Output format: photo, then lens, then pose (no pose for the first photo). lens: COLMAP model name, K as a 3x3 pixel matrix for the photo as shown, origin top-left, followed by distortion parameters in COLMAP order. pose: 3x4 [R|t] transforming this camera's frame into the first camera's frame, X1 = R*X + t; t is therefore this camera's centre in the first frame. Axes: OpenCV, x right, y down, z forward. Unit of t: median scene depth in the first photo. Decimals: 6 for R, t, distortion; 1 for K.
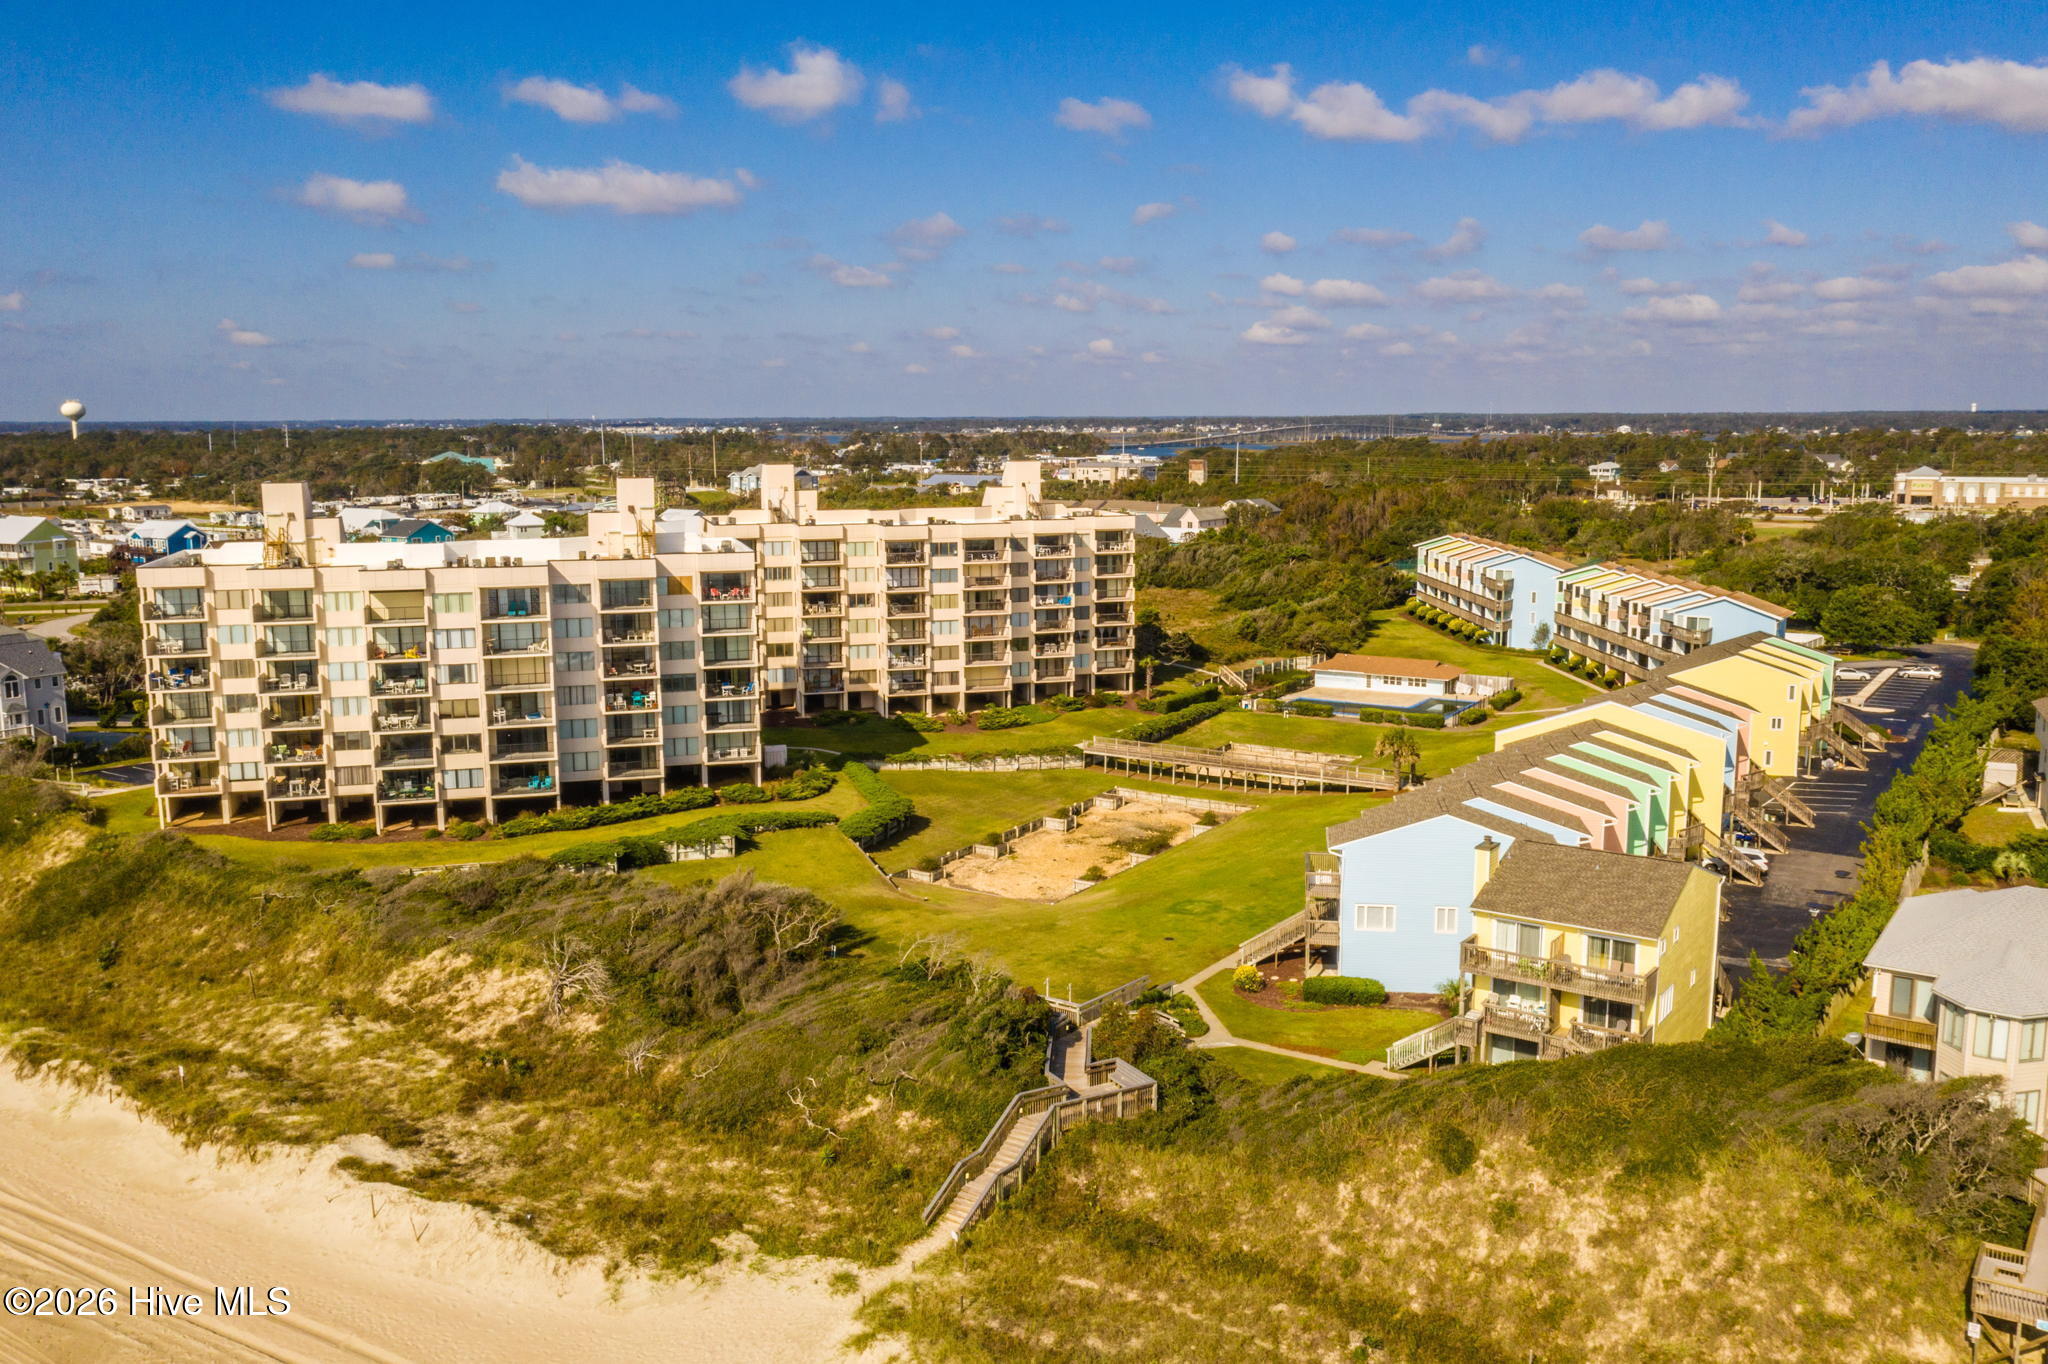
lens RADIAL K [[1650.9, 0, 1015.0], [0, 1650.9, 669.6], [0, 0, 1]] dist [-0.009023, 0.022296]
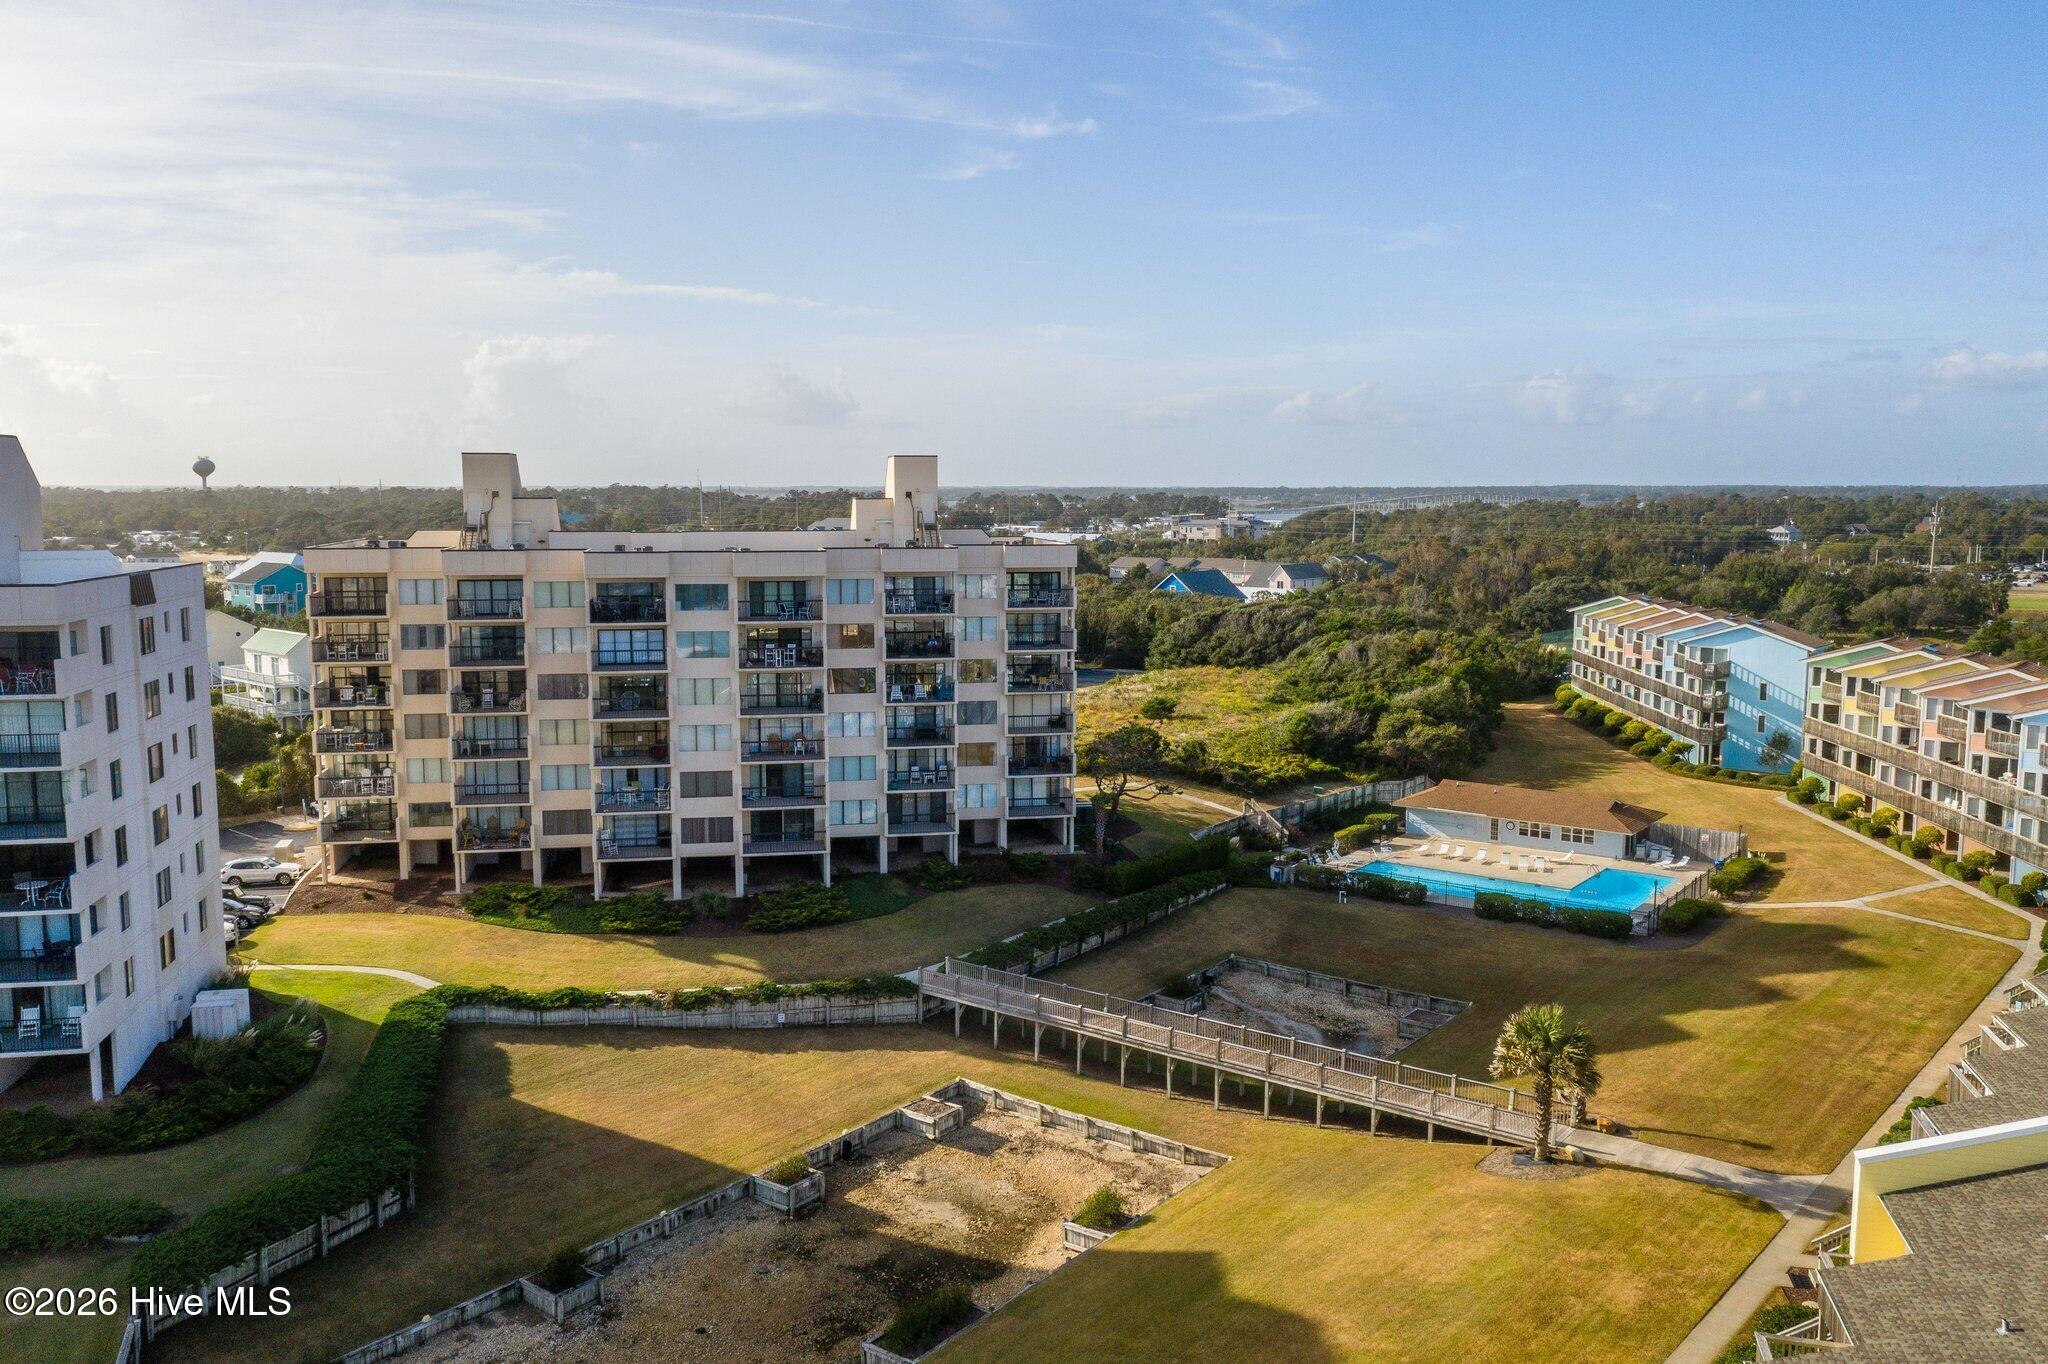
lens RADIAL K [[1650.9, 0, 1014.7], [0, 1650.9, 694.9], [0, 0, 1]] dist [-0.009023, 0.022296]
pose [[0.996456, 0.017817, -0.082201, 0.083717], [-0.019852, 0.999515, -0.024009, -0.022966], [0.081734, 0.025555, 0.996327, 0.364276]]
